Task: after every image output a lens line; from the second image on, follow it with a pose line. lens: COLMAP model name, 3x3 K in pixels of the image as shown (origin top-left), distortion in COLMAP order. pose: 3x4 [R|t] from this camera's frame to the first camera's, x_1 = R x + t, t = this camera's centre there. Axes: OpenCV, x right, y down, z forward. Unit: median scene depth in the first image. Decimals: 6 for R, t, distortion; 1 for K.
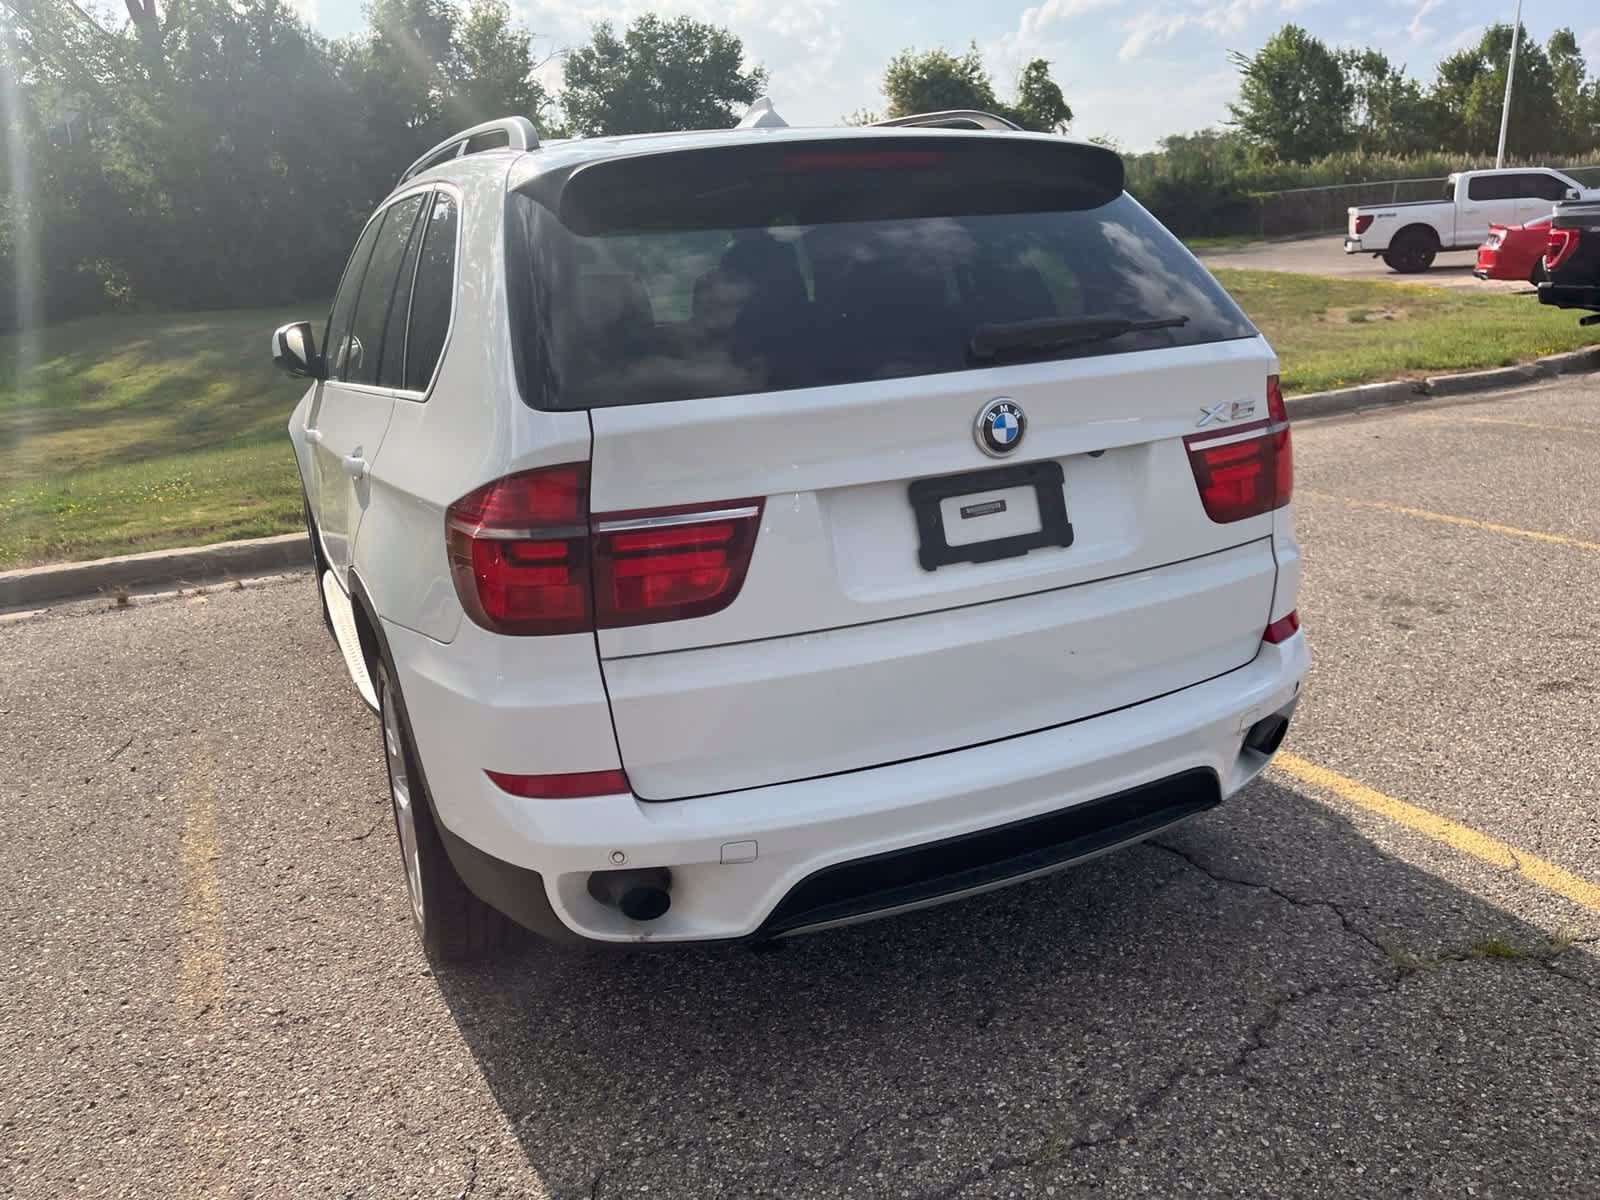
lens RADIAL K [[1198.8, 0, 780.4], [0, 1198.8, 617.6], [0, 0, 1]] dist [0.085079, -0.118709]
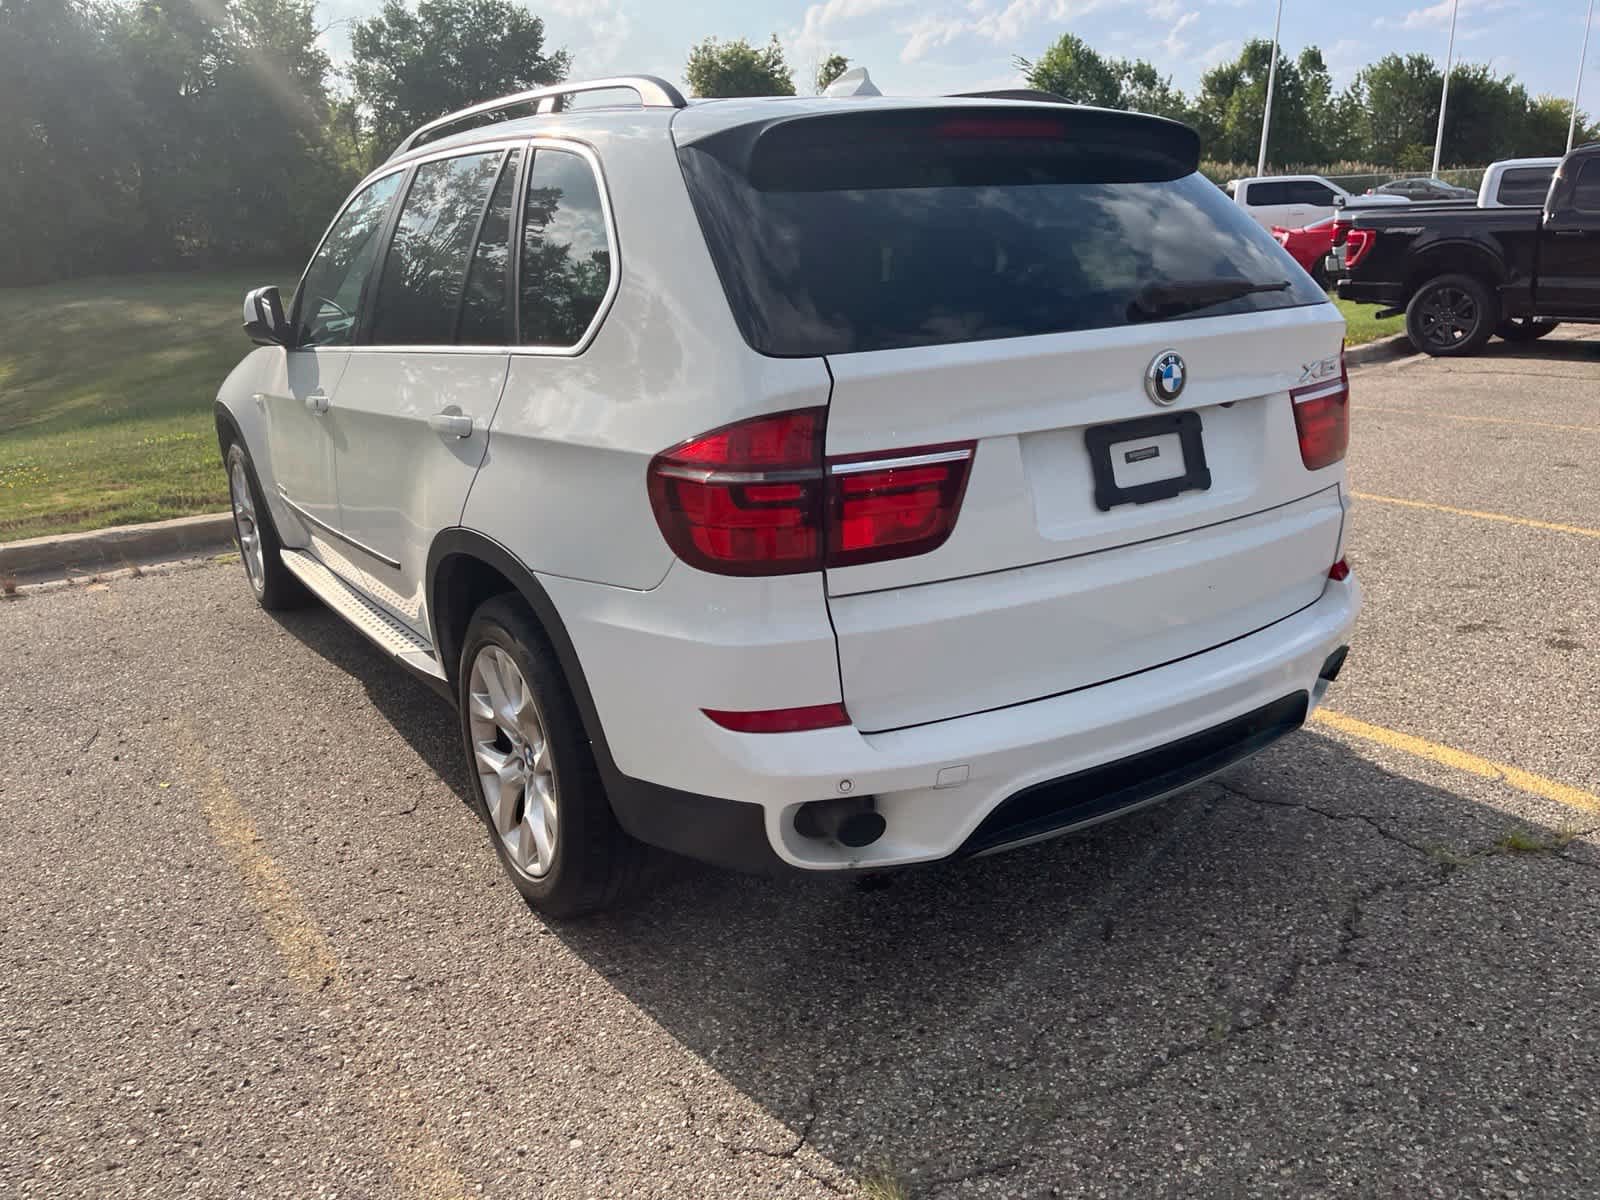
lens RADIAL K [[1198.8, 0, 779.2], [0, 1198.8, 622.4], [0, 0, 1]] dist [0.085079, -0.118709]
pose [[0.986783, -0.026671, 0.159839, -0.274241], [0.024968, 0.999608, 0.012655, 0.032021], [-0.160114, -0.008497, 0.987062, -0.017863]]
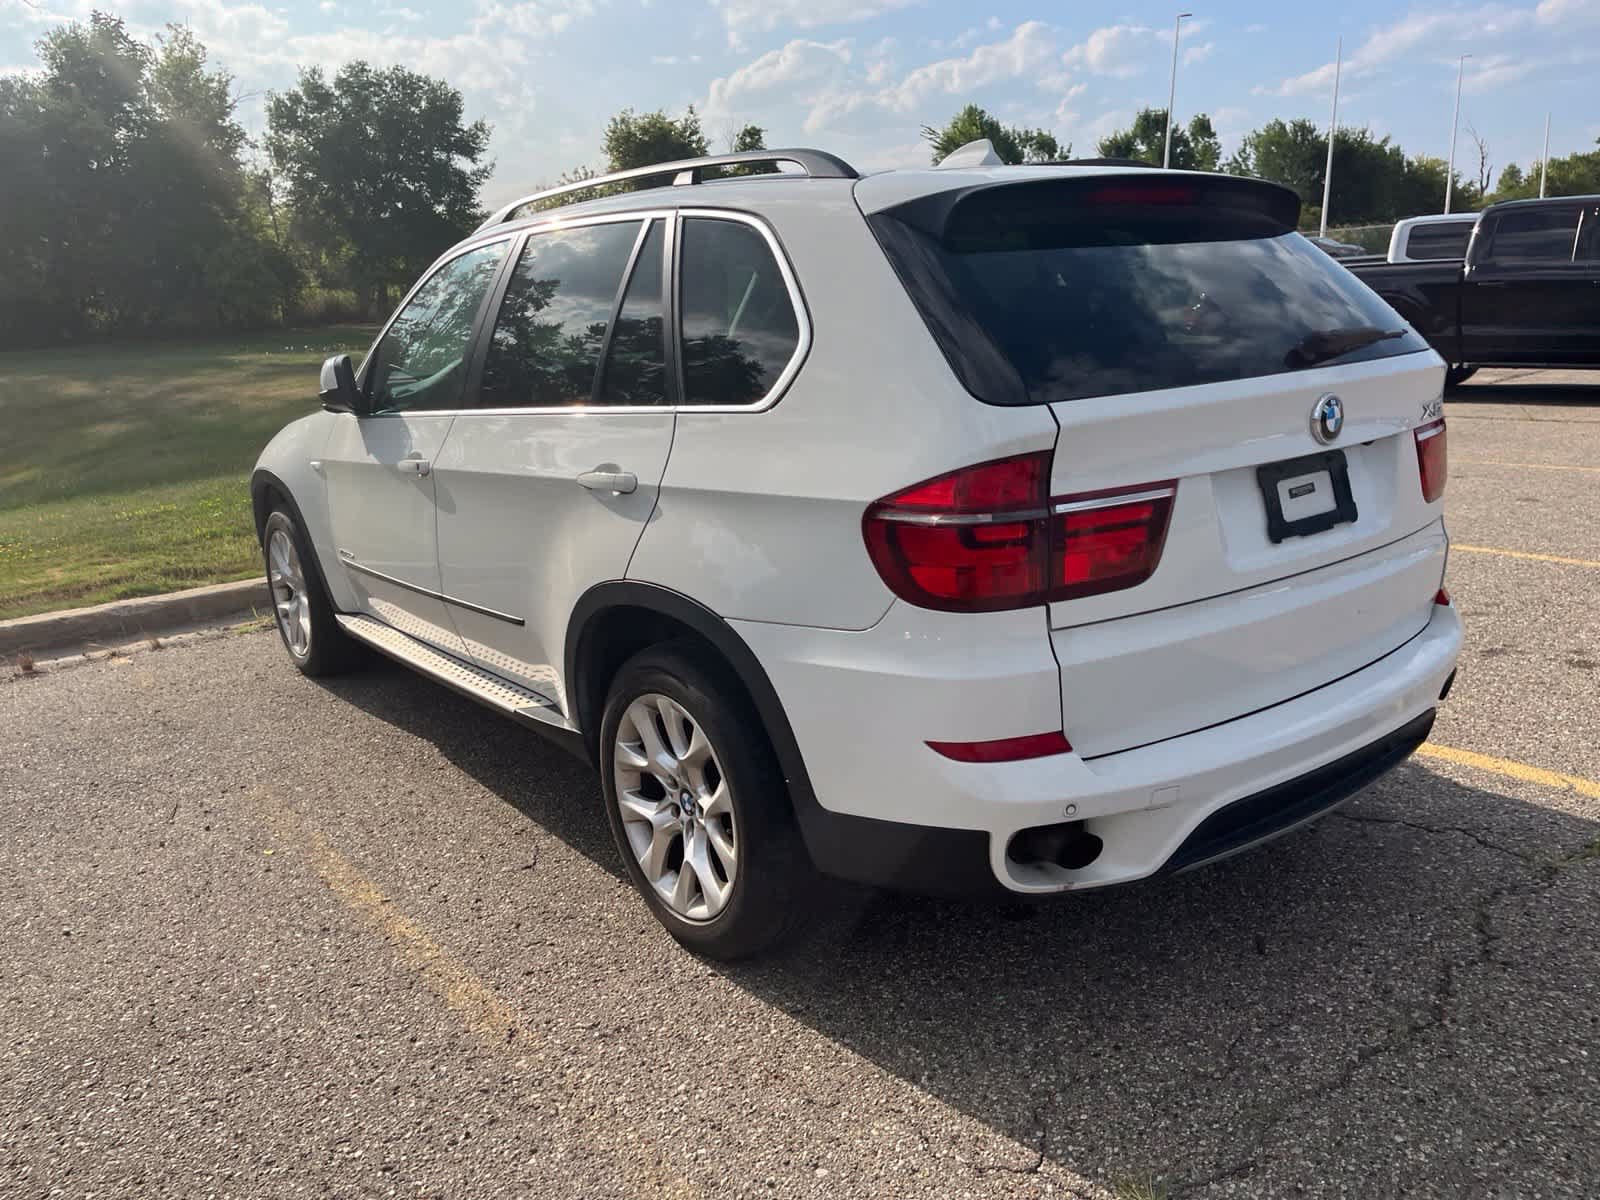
lens RADIAL K [[1198.8, 0, 781.7], [0, 1198.8, 622.3], [0, 0, 1]] dist [0.085079, -0.118709]
pose [[0.972878, -0.050611, 0.225715, -0.485823], [0.059515, 0.997688, -0.032814, 0.037764], [-0.223532, 0.045357, 0.973641, -0.016405]]
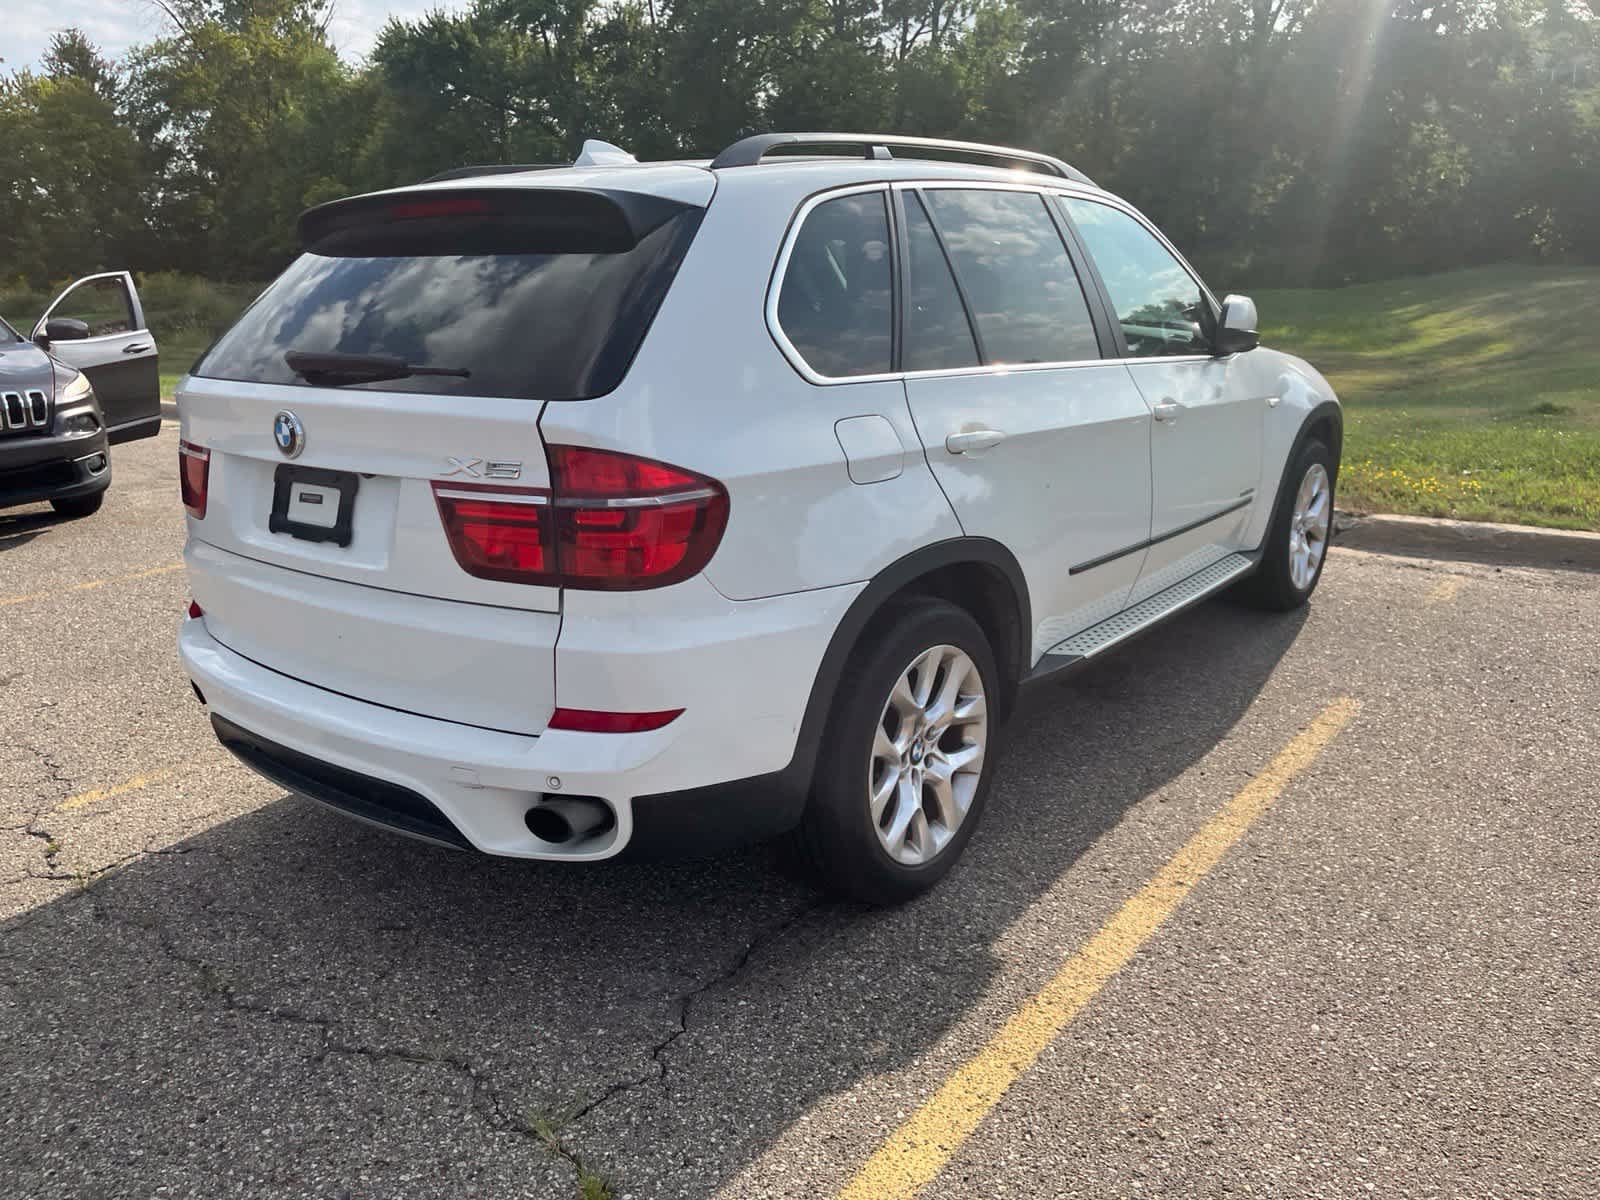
lens RADIAL K [[1198.8, 0, 788.6], [0, 1198.8, 614.9], [0, 0, 1]] dist [0.085079, -0.118709]
pose [[0.470391, 0.288485, -0.833971, 1.214329], [-0.253187, 0.949442, 0.185622, -0.273560], [0.845357, 0.123836, 0.519650, 0.645127]]
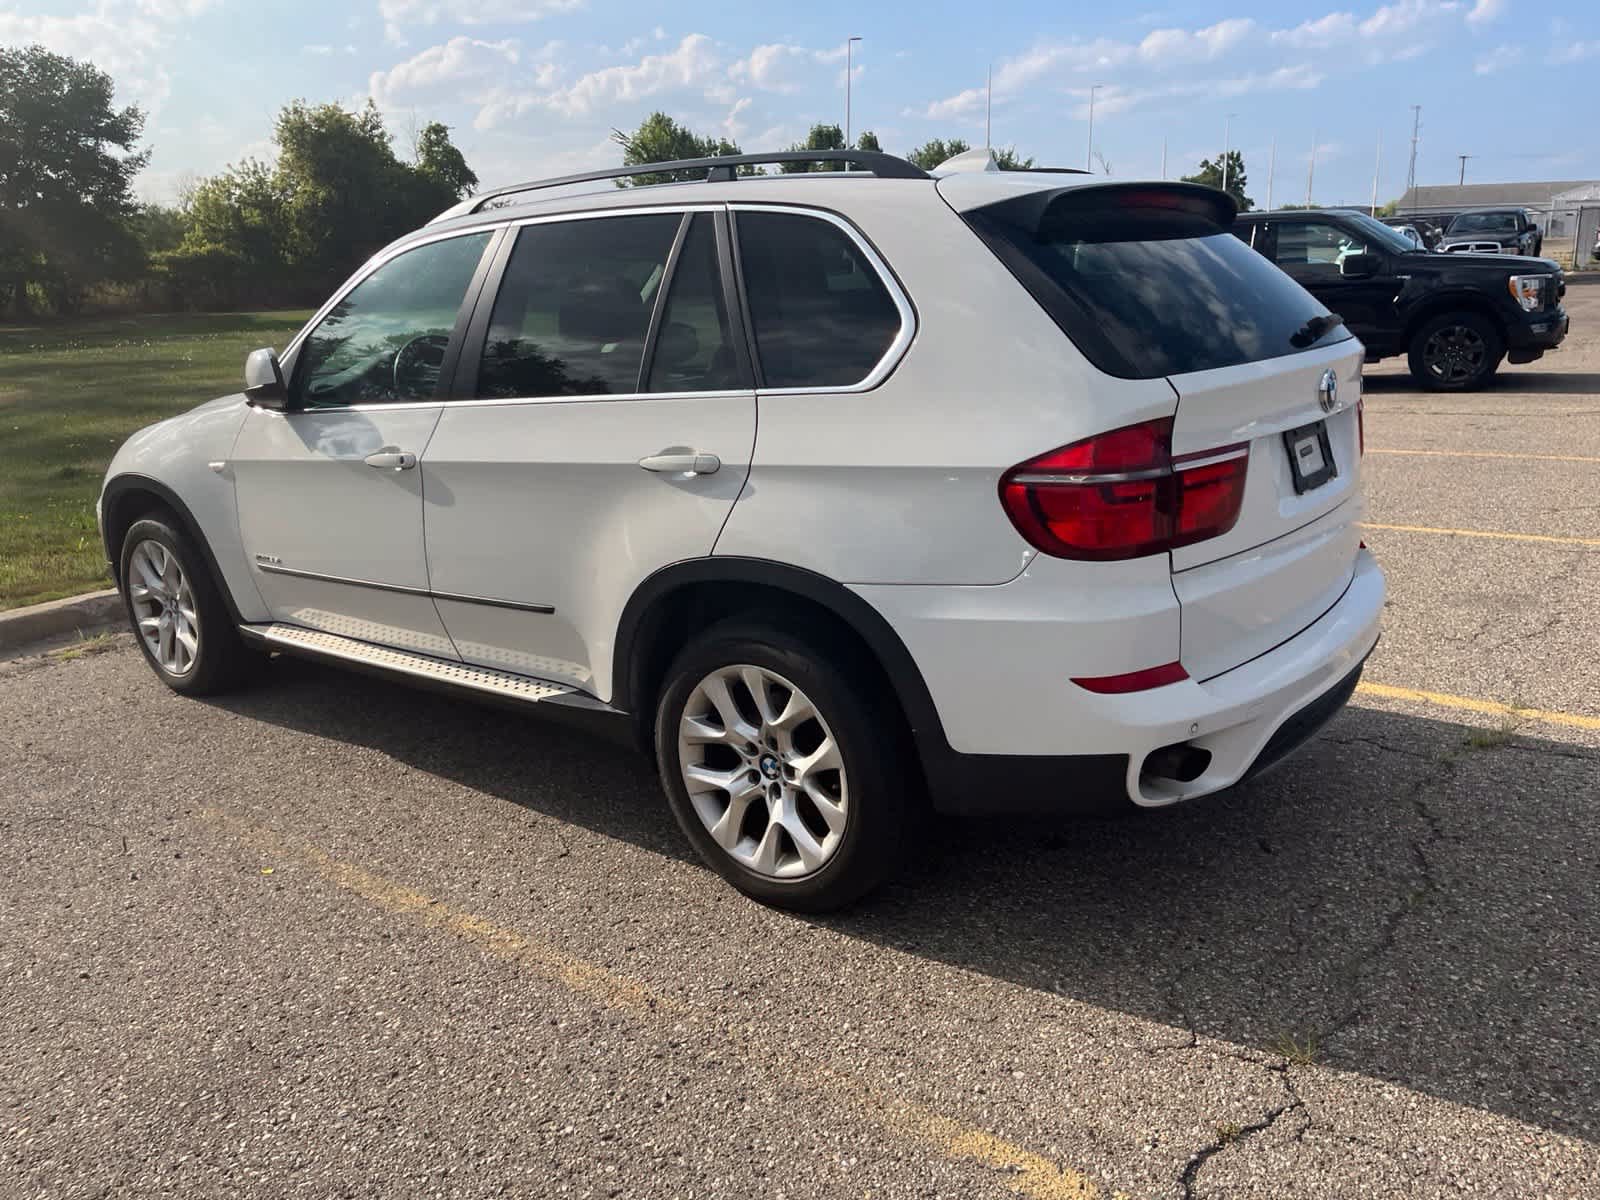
lens RADIAL K [[1198.8, 0, 780.7], [0, 1198.8, 601.8], [0, 0, 1]] dist [0.085079, -0.118709]
pose [[0.885249, -0.097829, 0.454713, -0.835844], [0.124350, 0.991823, -0.028703, 0.037811], [-0.448187, 0.081953, 0.890175, 0.040750]]
